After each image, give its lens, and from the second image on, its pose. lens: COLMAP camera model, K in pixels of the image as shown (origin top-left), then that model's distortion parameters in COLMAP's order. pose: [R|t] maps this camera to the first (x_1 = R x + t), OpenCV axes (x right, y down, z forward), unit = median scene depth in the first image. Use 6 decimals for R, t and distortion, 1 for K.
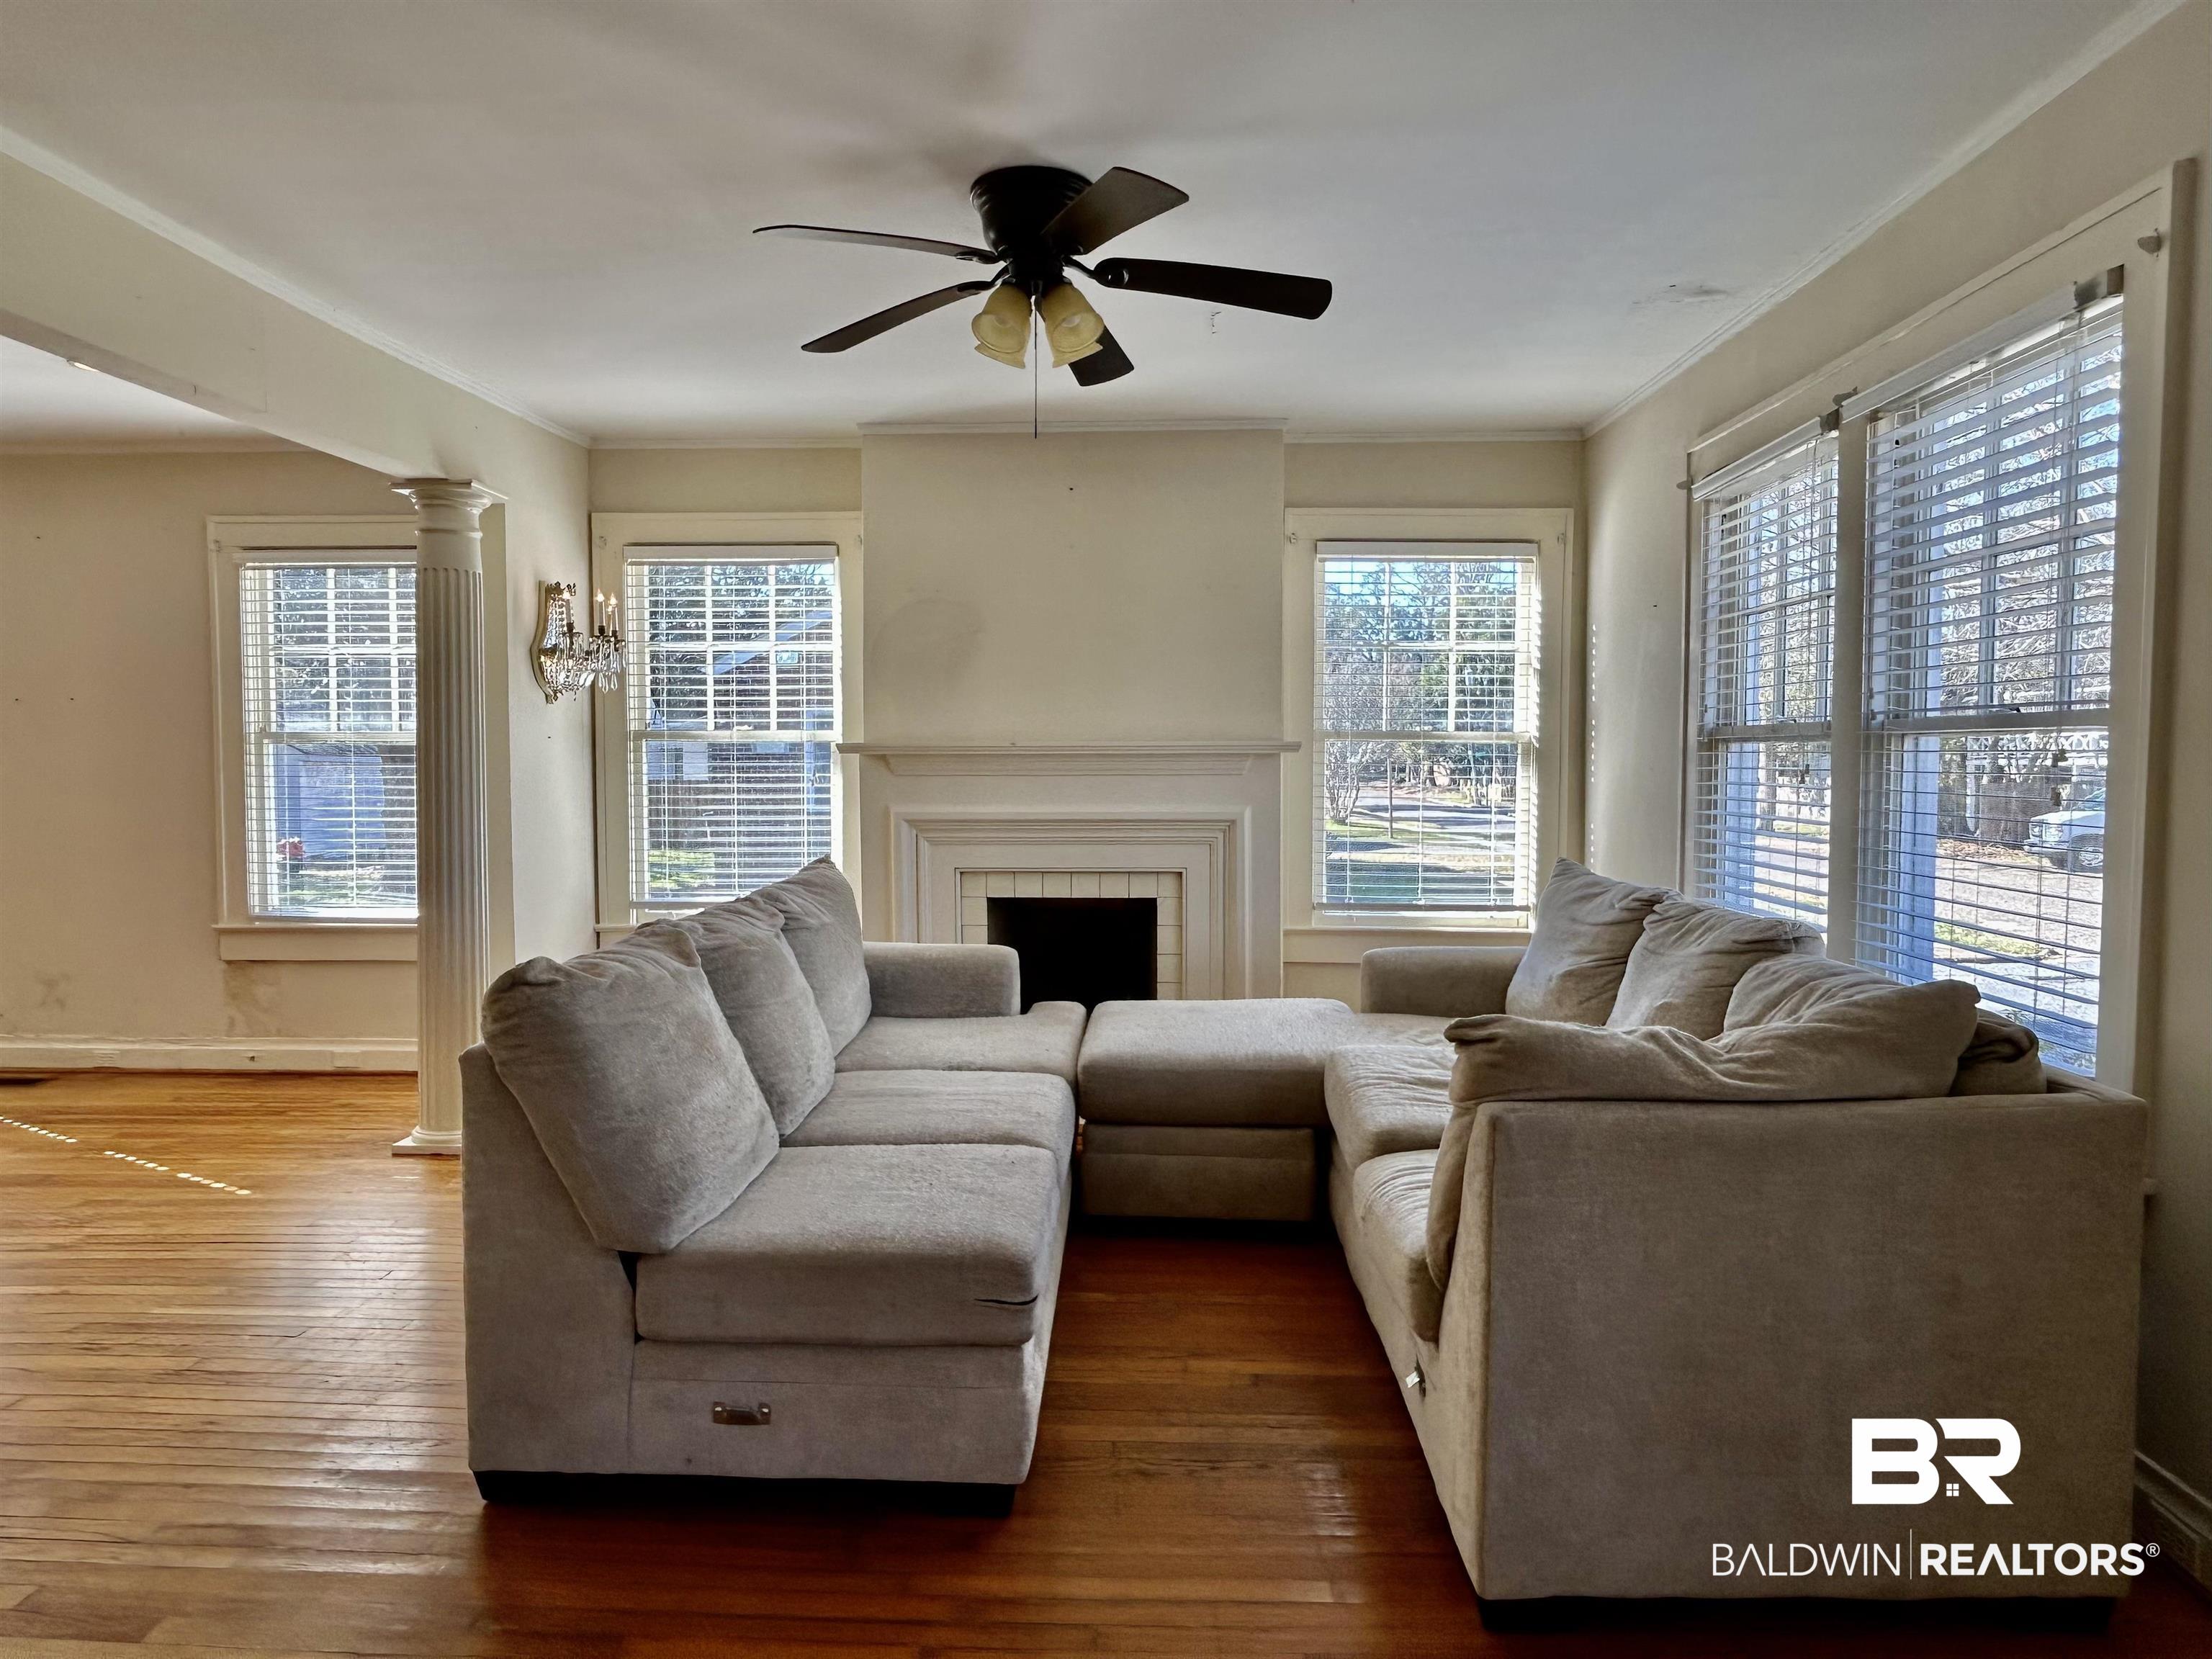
lens RADIAL K [[1405.7, 0, 1112.6], [0, 1405.7, 824.4], [0, 0, 1]] dist [0.002453, -0.011434]
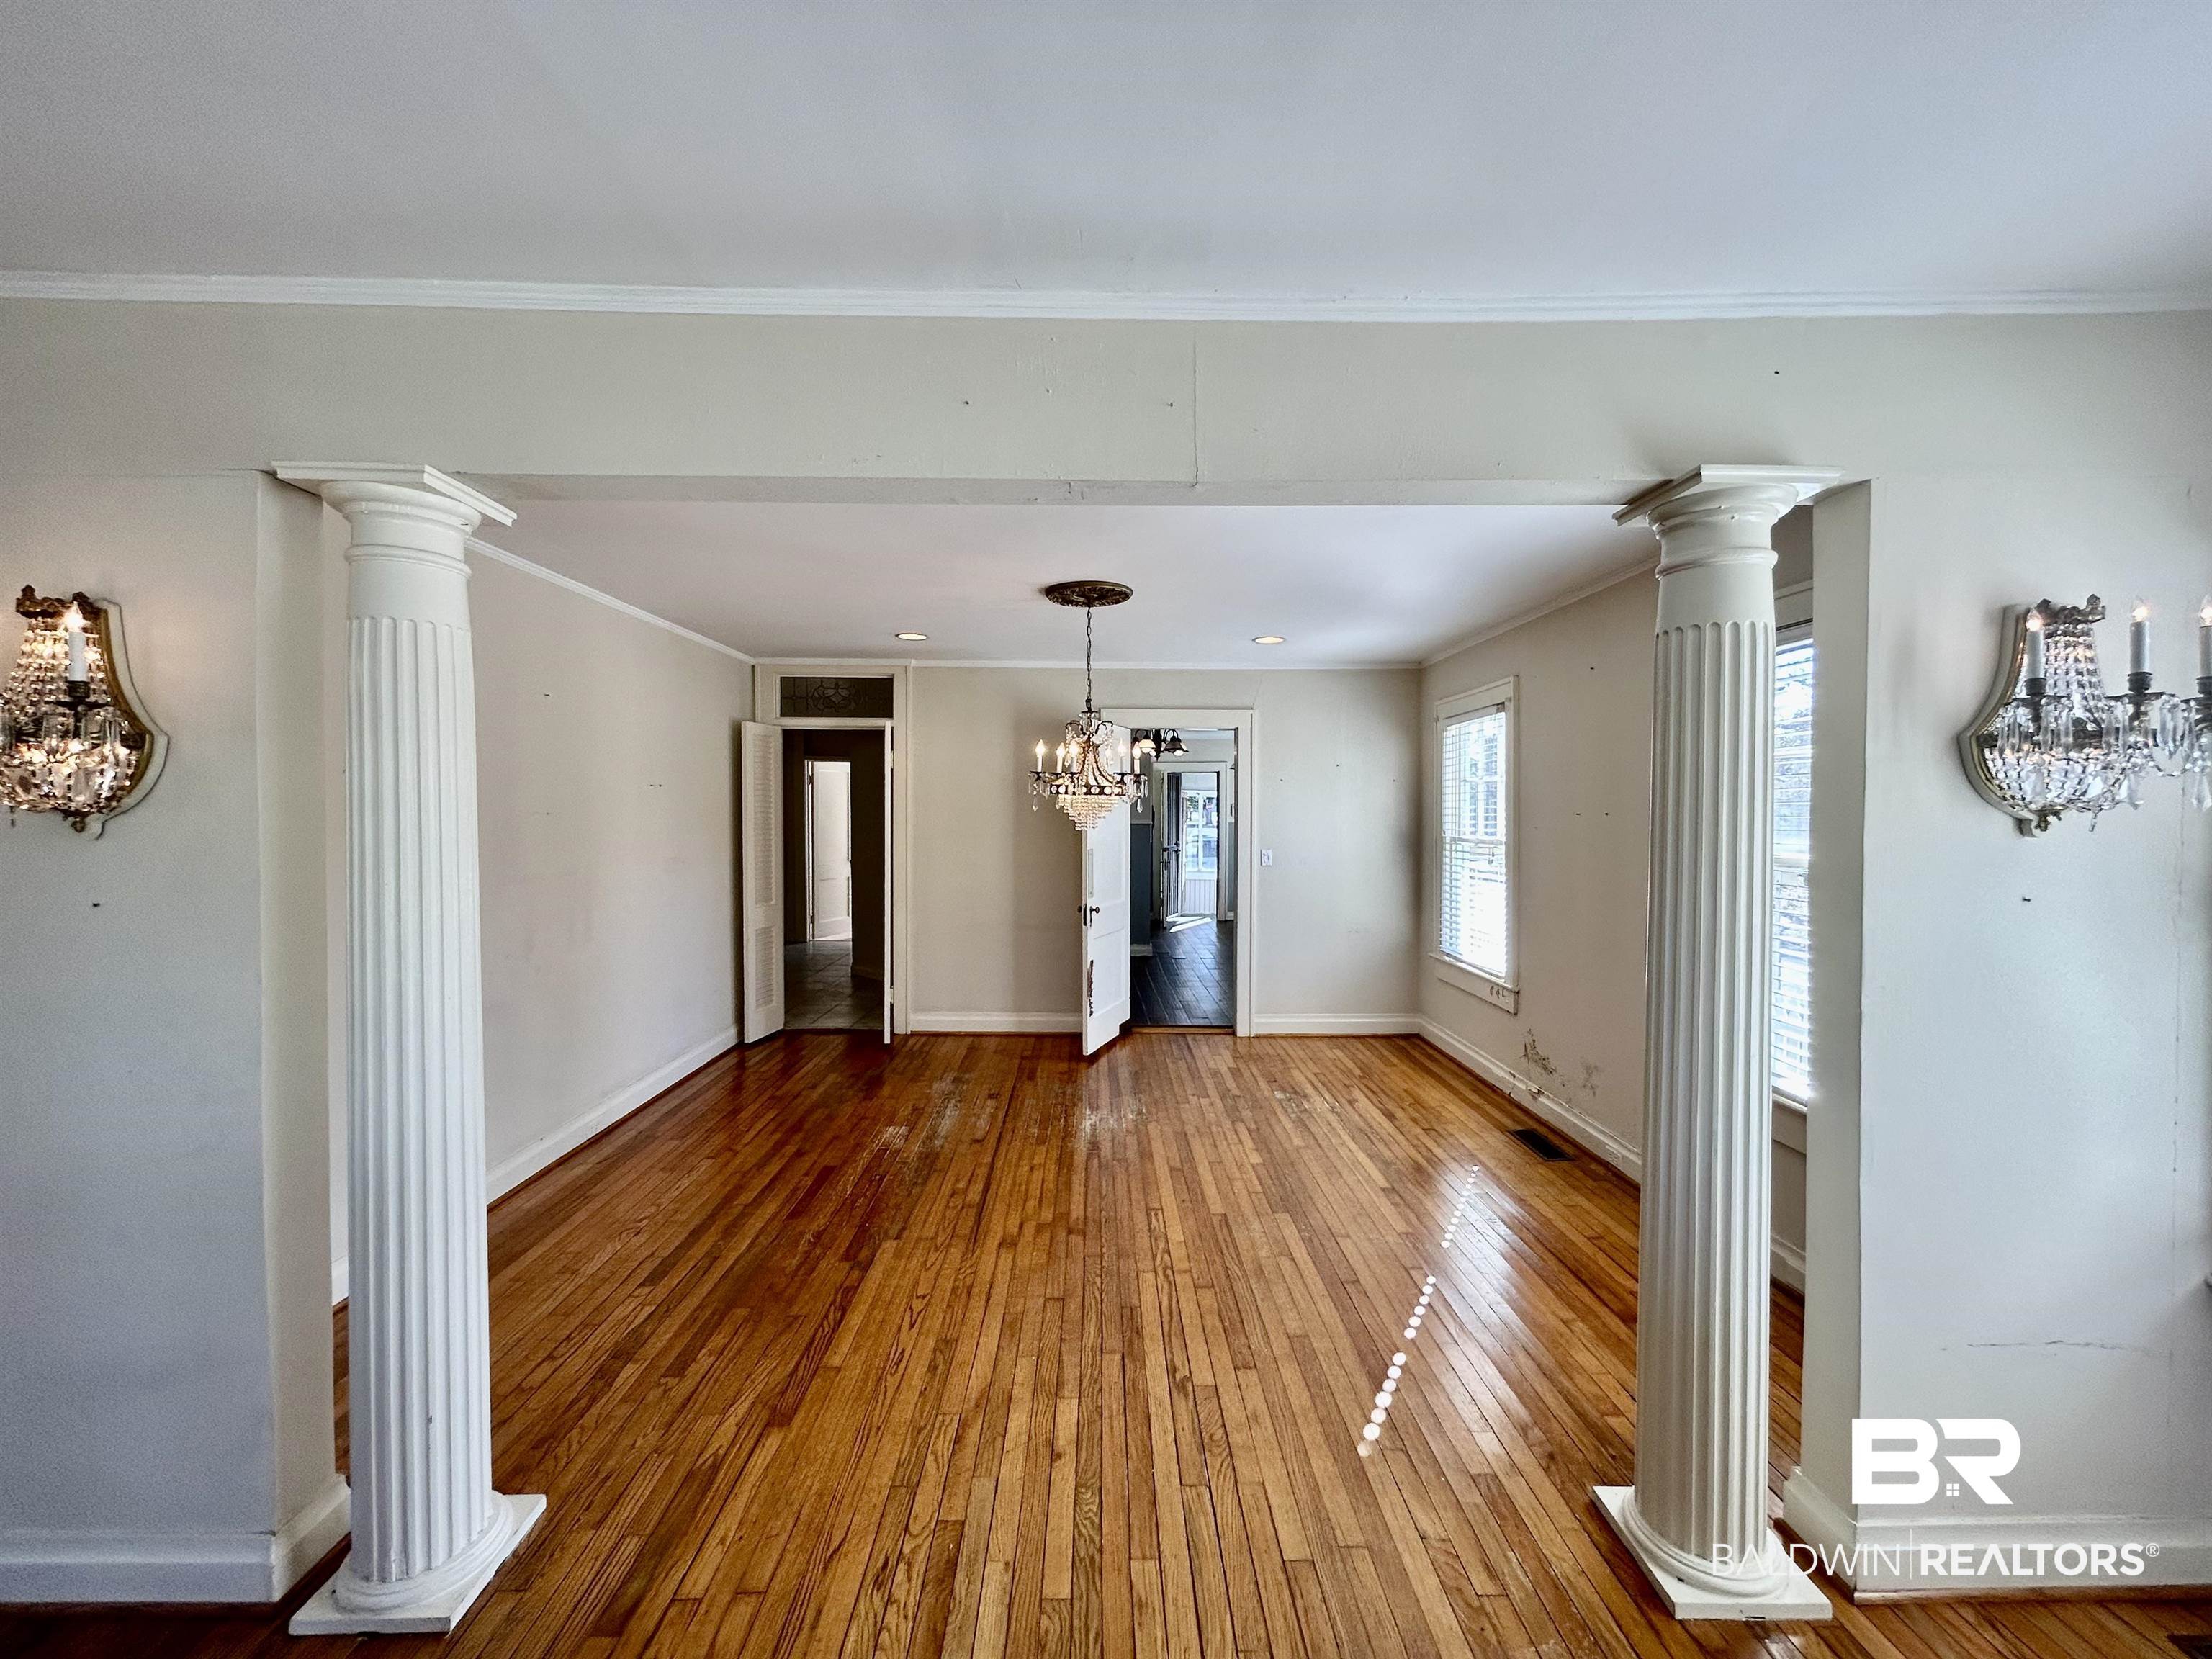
lens RADIAL K [[899.7, 0, 1115.3], [0, 899.7, 829.1], [0, 0, 1]] dist [0.012151, 0.000184]
pose [[0.054280, 0.018827, -0.998348, -0.089642], [-0.049971, 0.998621, 0.016115, -0.087761], [0.997275, 0.049014, 0.055146, 0.731838]]
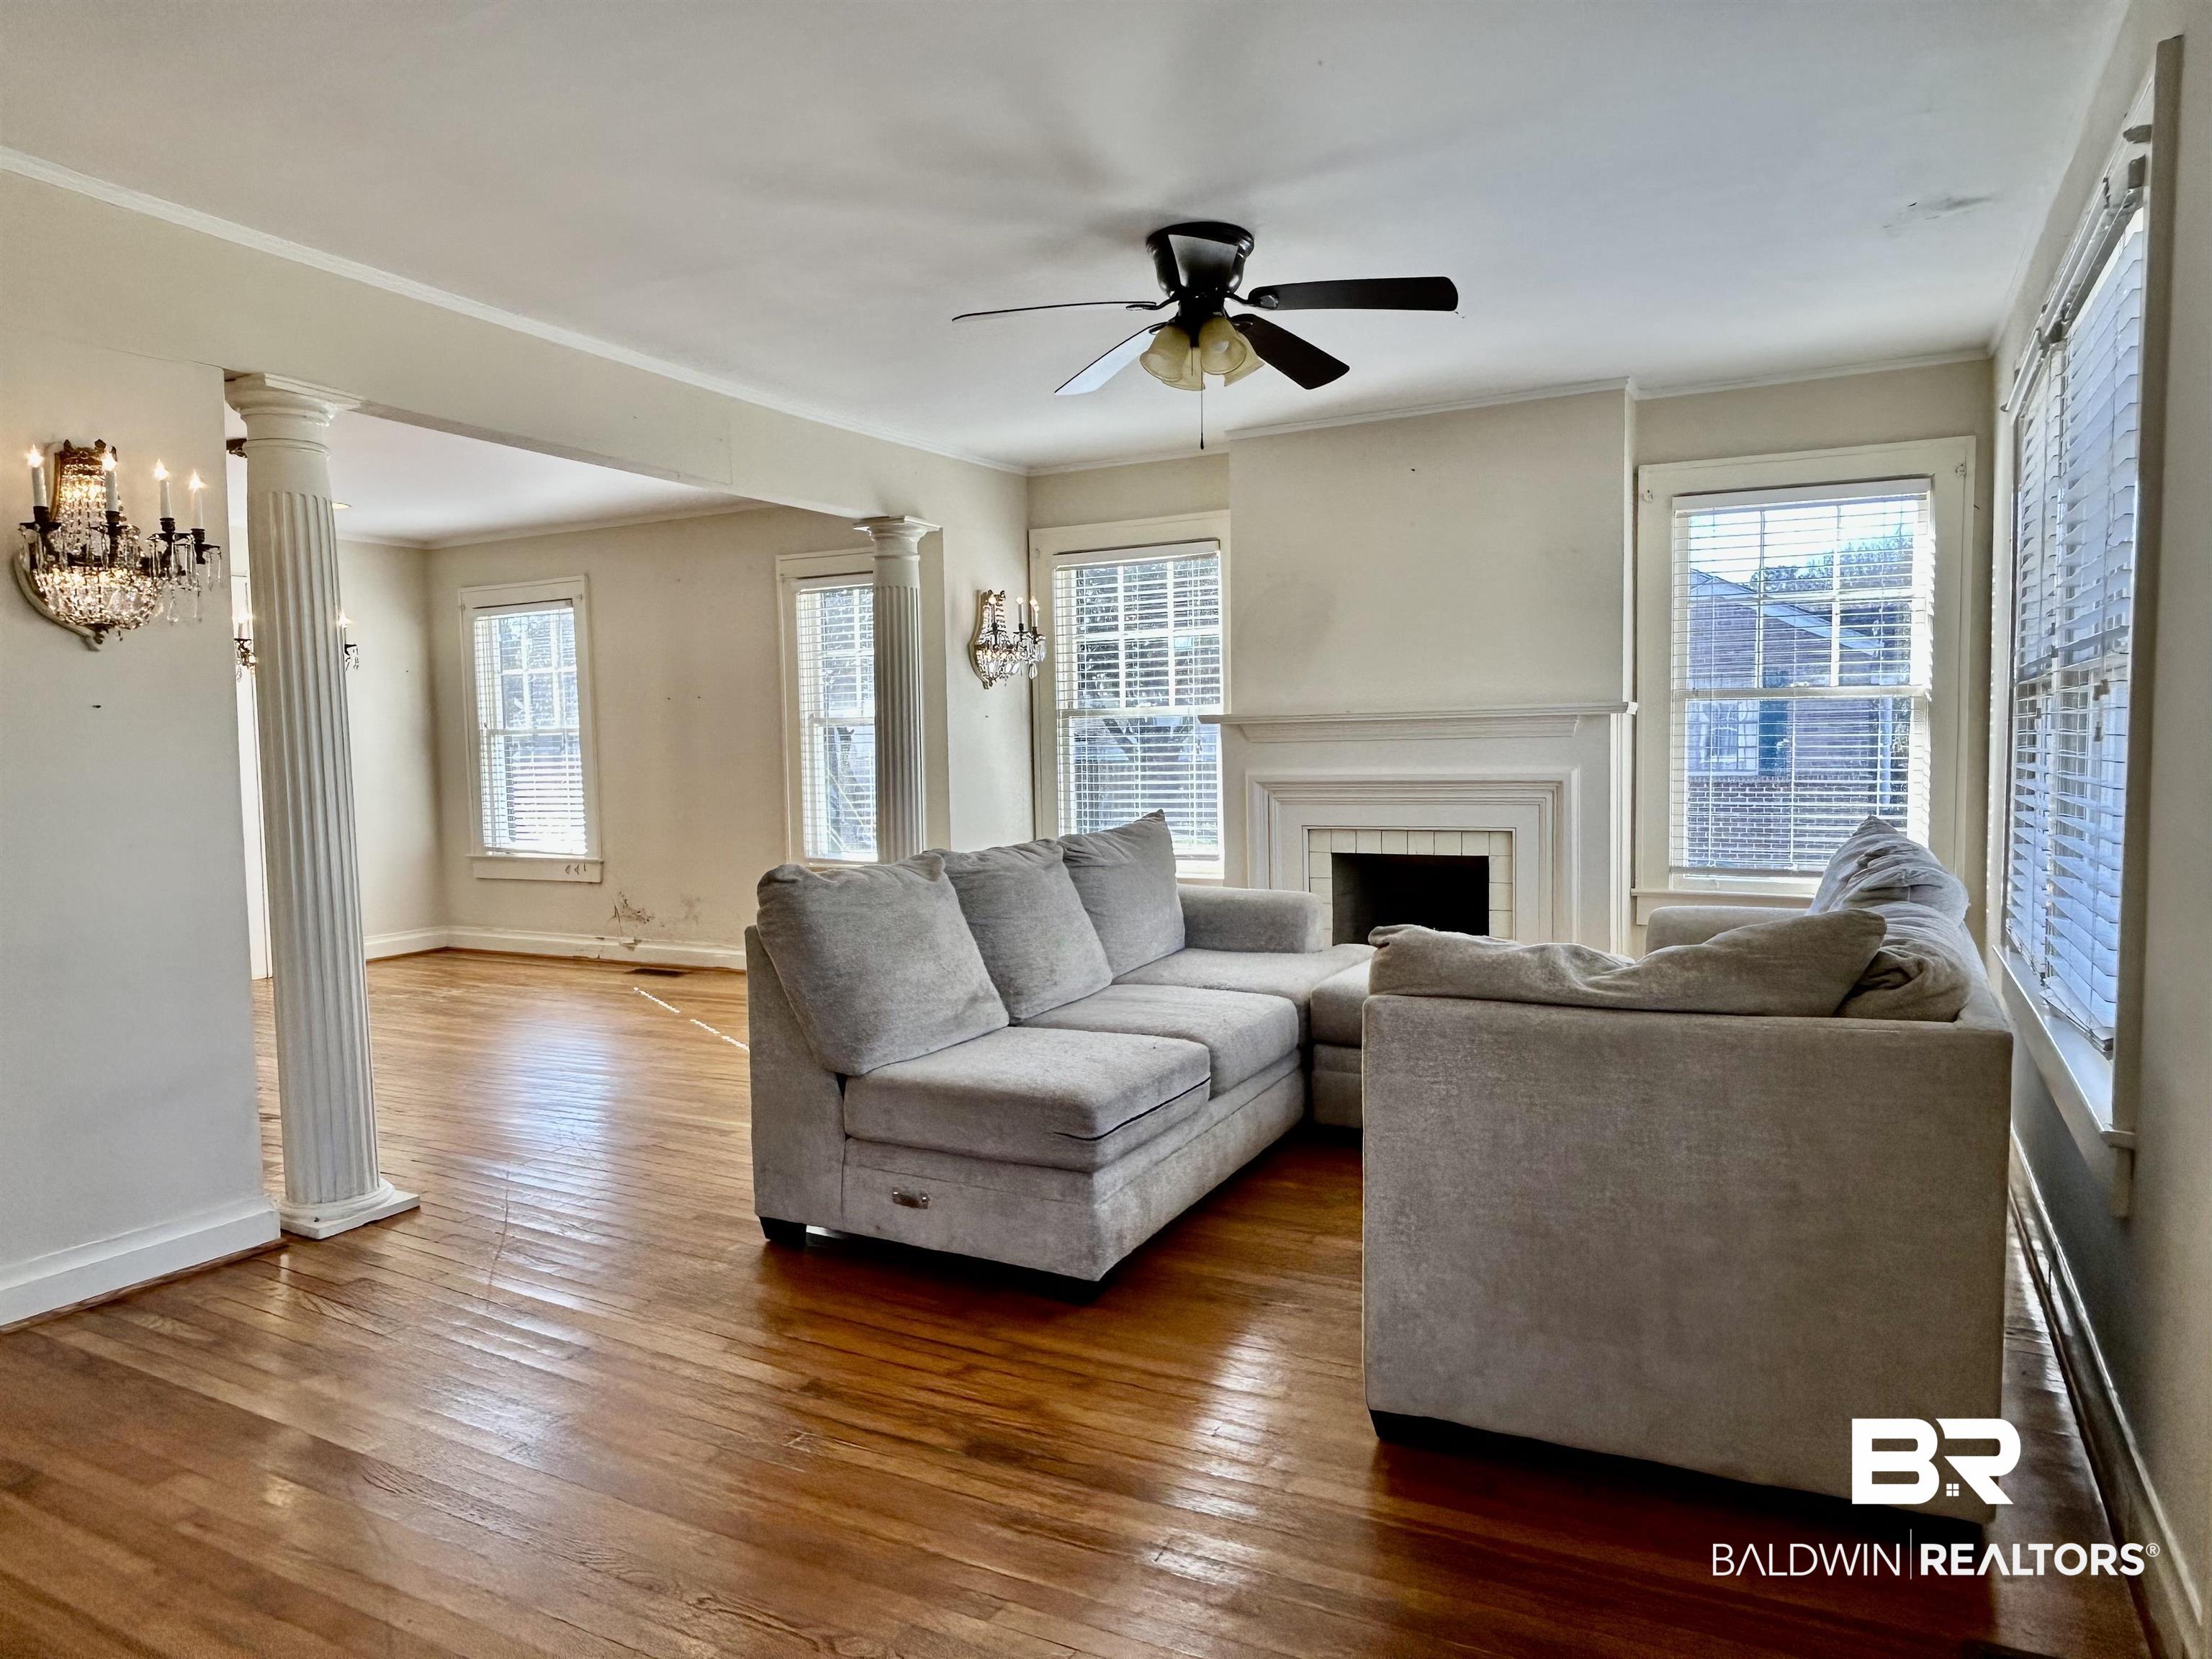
lens RADIAL K [[1405.7, 0, 1099.8], [0, 1405.7, 840.6], [0, 0, 1]] dist [0.002453, -0.011434]
pose [[0.897079, 0.014380, -0.441637, 0.270762], [-0.003606, 0.999675, 0.025225, 0.017986], [0.441856, -0.021036, 0.896839, -0.077118]]
